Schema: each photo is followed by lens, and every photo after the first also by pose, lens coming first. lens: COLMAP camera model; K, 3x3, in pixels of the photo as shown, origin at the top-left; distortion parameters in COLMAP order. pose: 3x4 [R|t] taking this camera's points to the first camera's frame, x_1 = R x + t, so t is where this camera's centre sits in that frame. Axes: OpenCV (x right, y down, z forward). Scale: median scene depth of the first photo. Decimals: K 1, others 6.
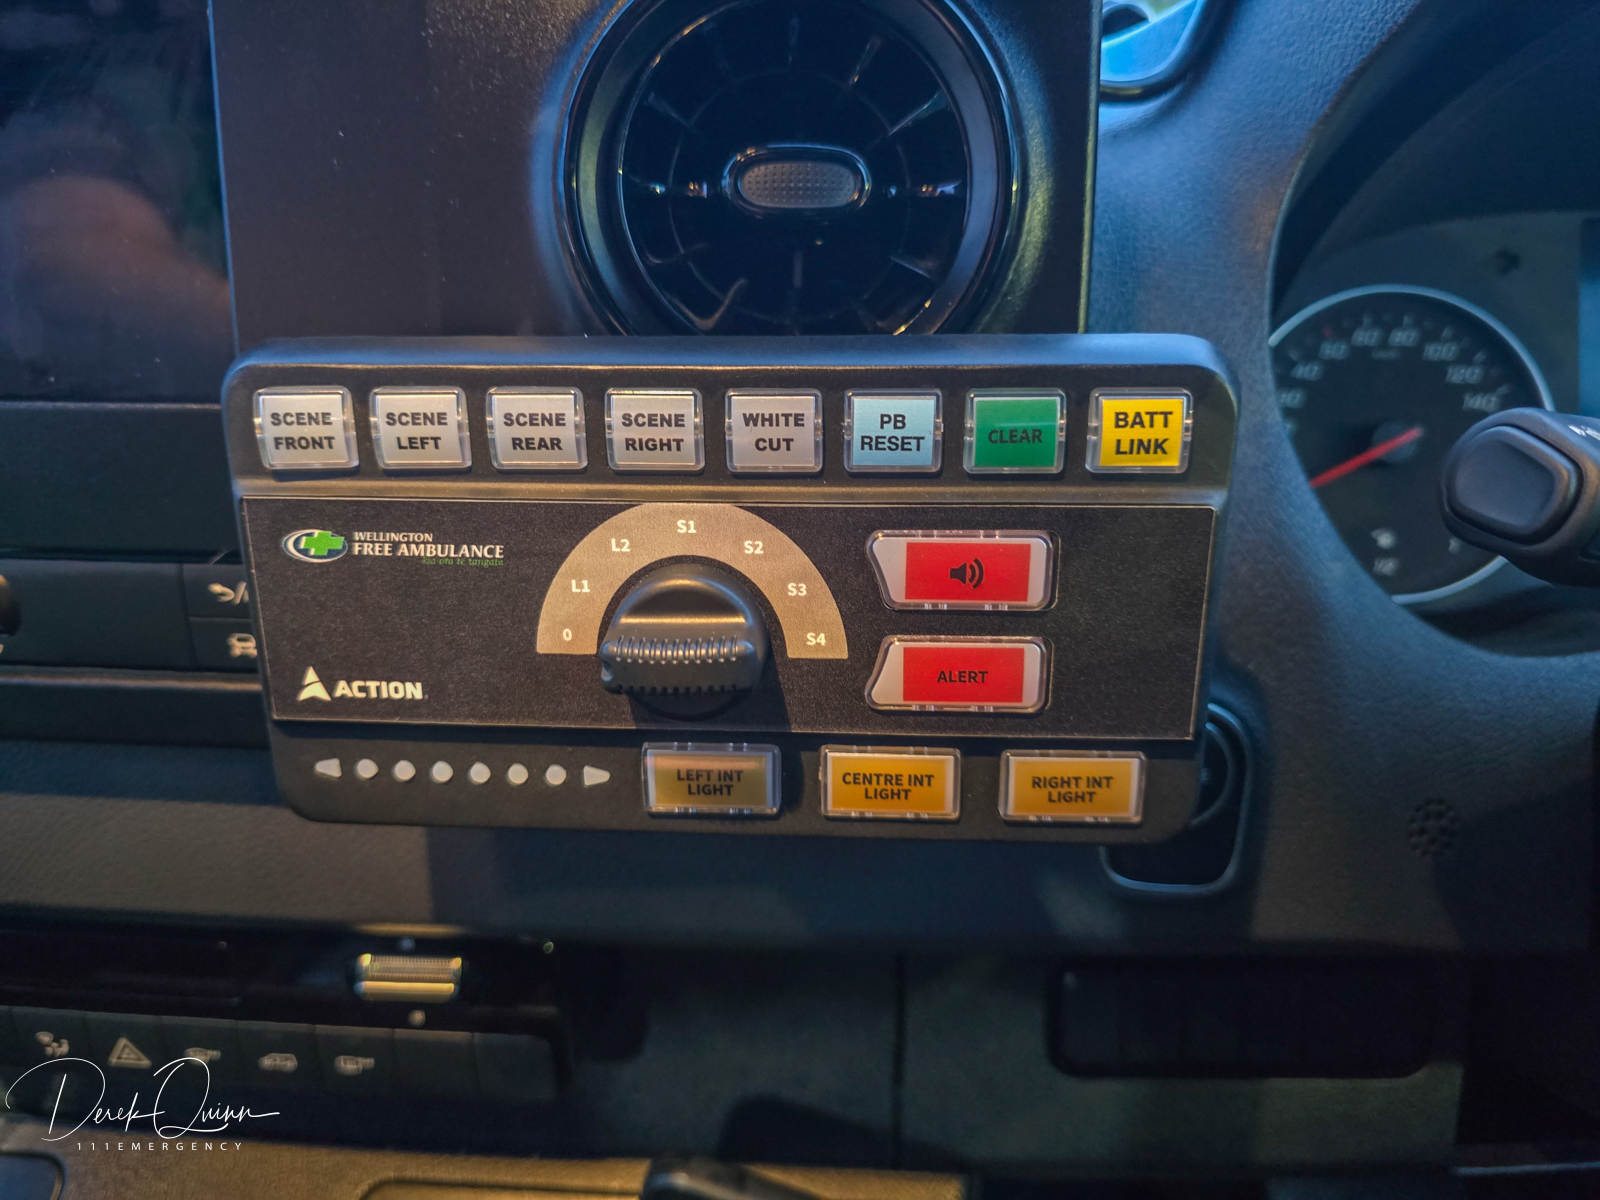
lens RADIAL K [[1090.9, 0, 800.0], [0, 1090.9, 600.0], [0, 0, 1]] dist [0.092072, -0.110979]
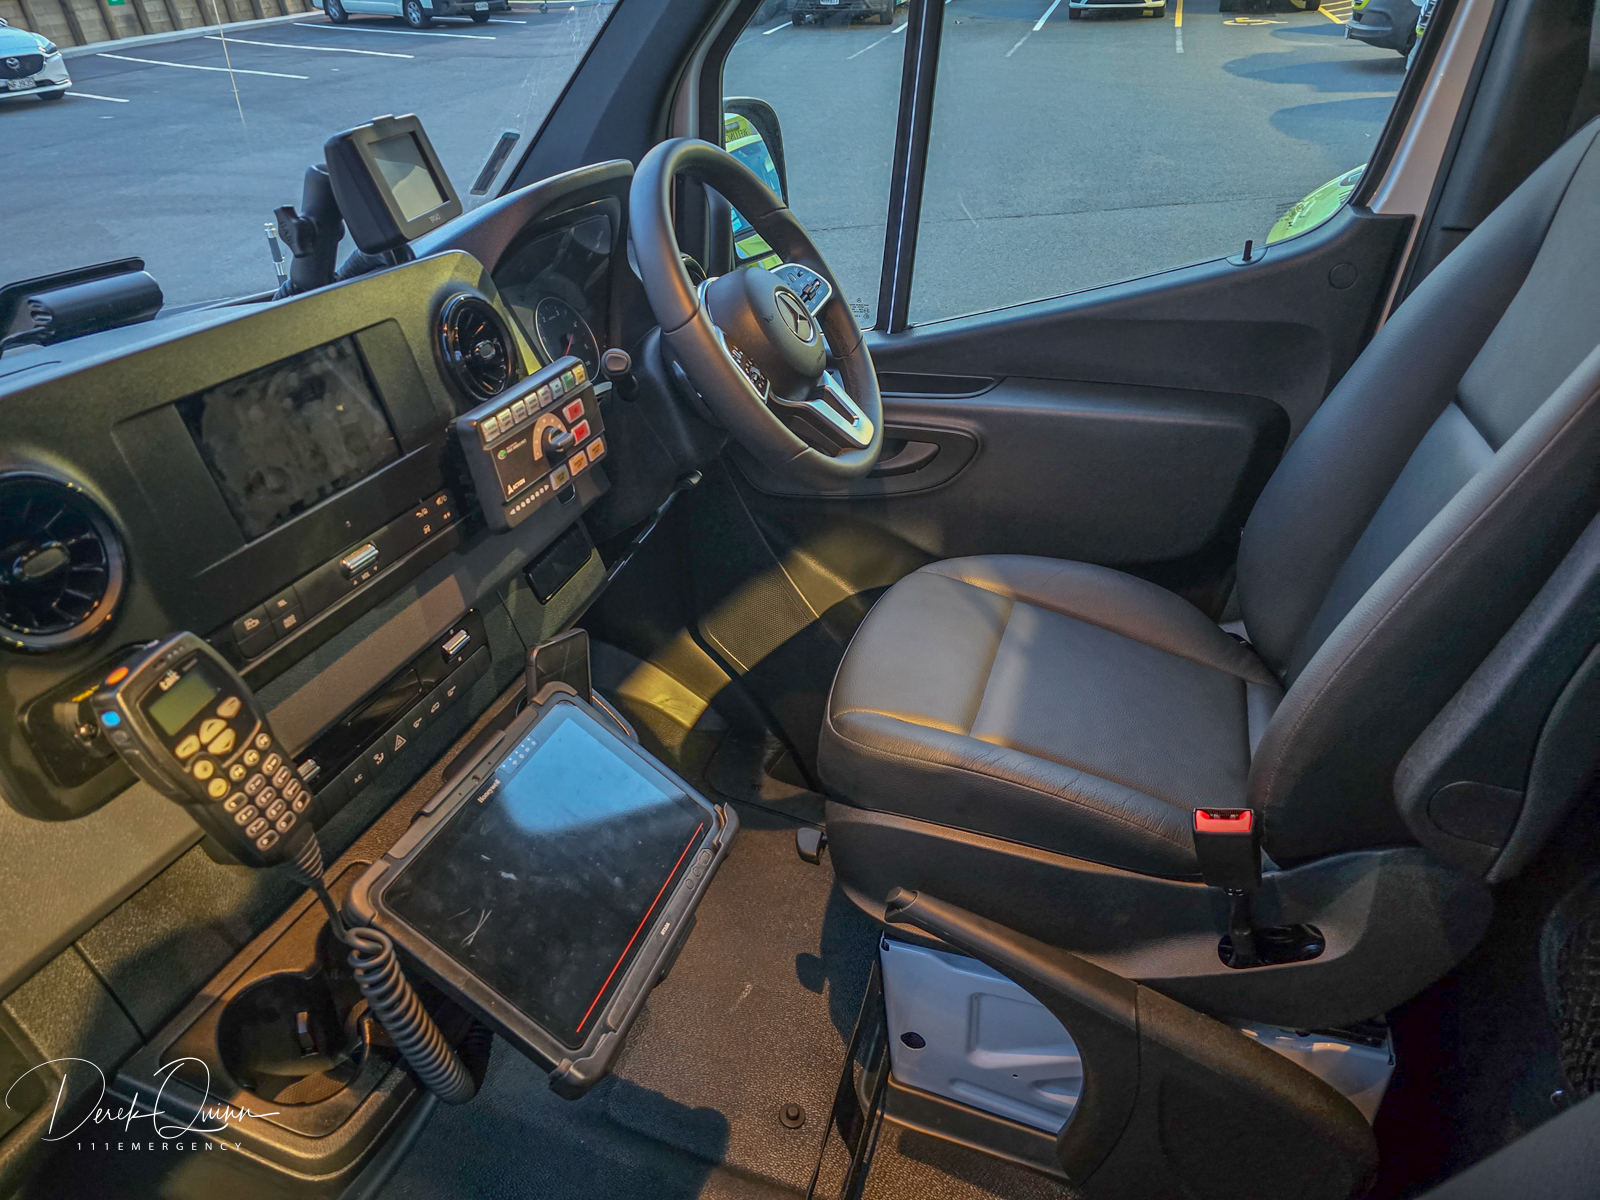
lens RADIAL K [[1091.3, 0, 793.6], [0, 1091.3, 596.2], [0, 0, 1]] dist [0.060108, -0.059437]
pose [[0.229025, -0.447236, 0.864597, -4.065254], [0.455488, 0.834204, 0.310859, -0.394951], [-0.860278, 0.322619, 0.394765, -1.455869]]
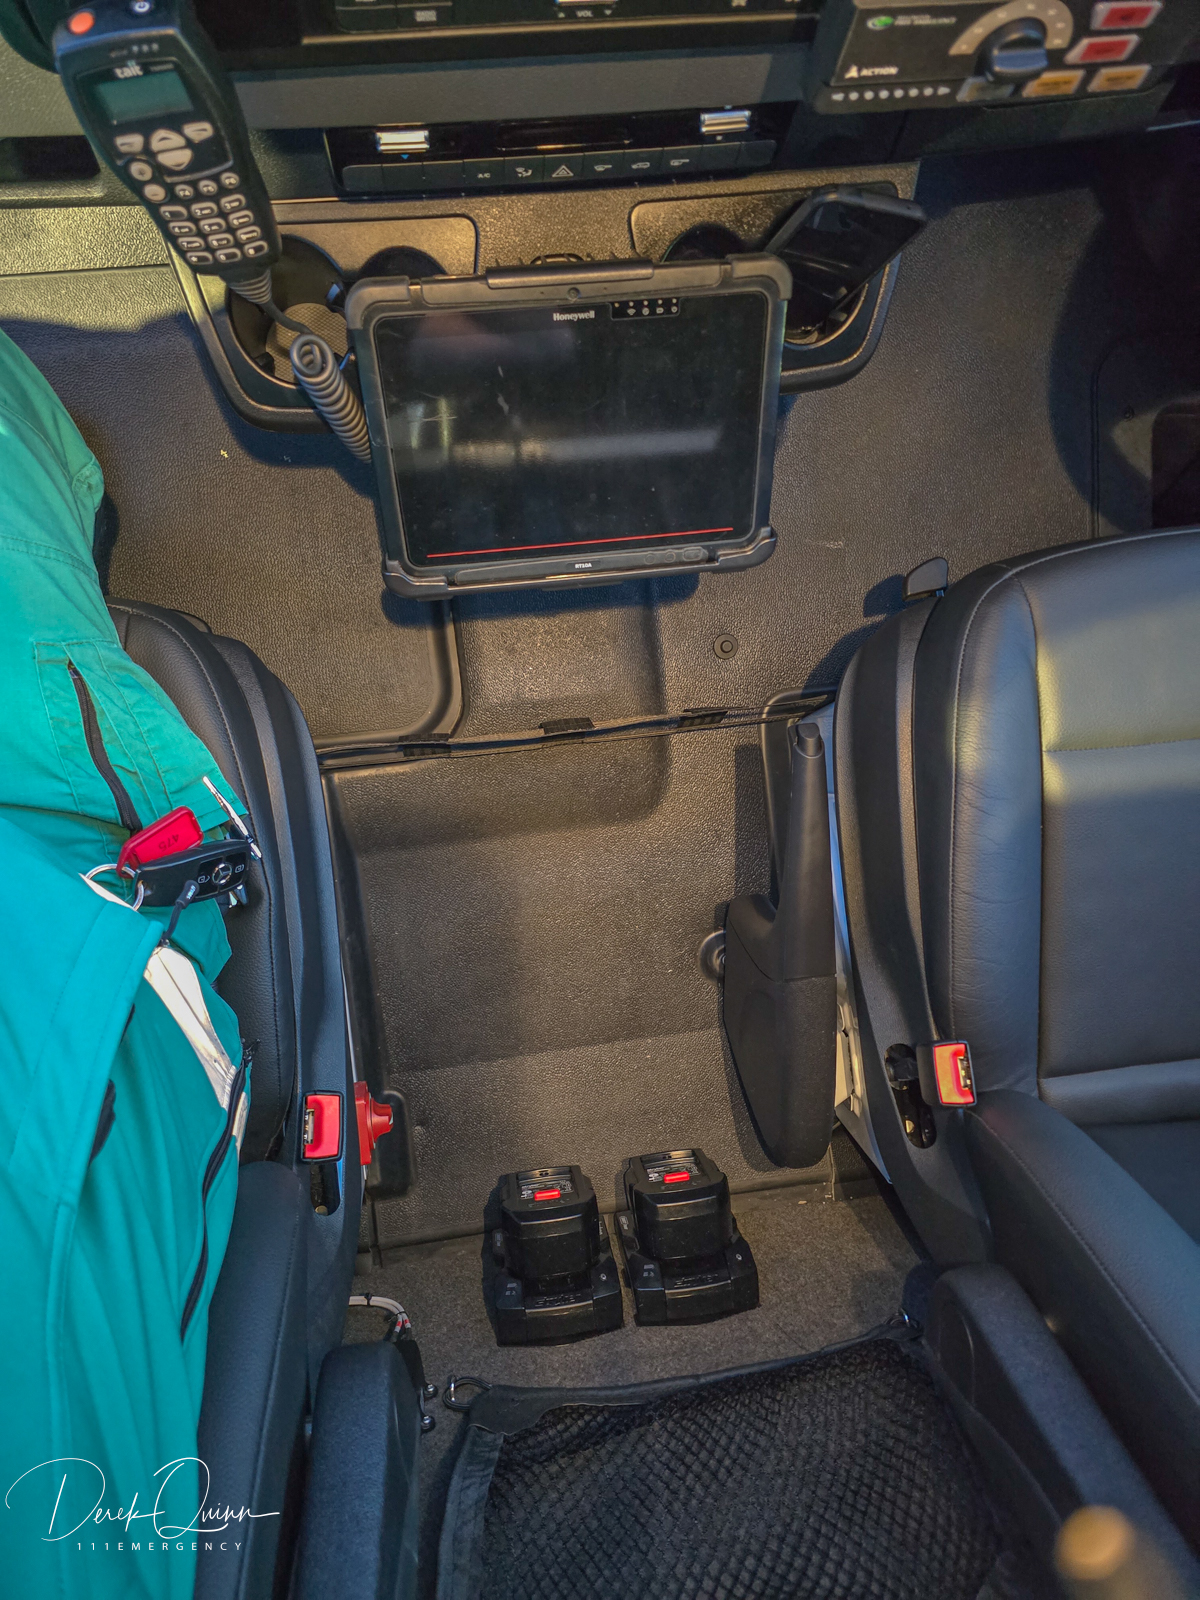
lens RADIAL K [[1091.3, 0, 600.0], [0, 1091.3, 800.0], [0, 0, 1]] dist [0.060108, -0.059437]
pose [[0.975080, -0.195064, 0.105679, -1.634038], [-0.012682, 0.426561, 0.904370, -1.522589], [-0.221489, -0.883174, 0.413457, -1.398739]]
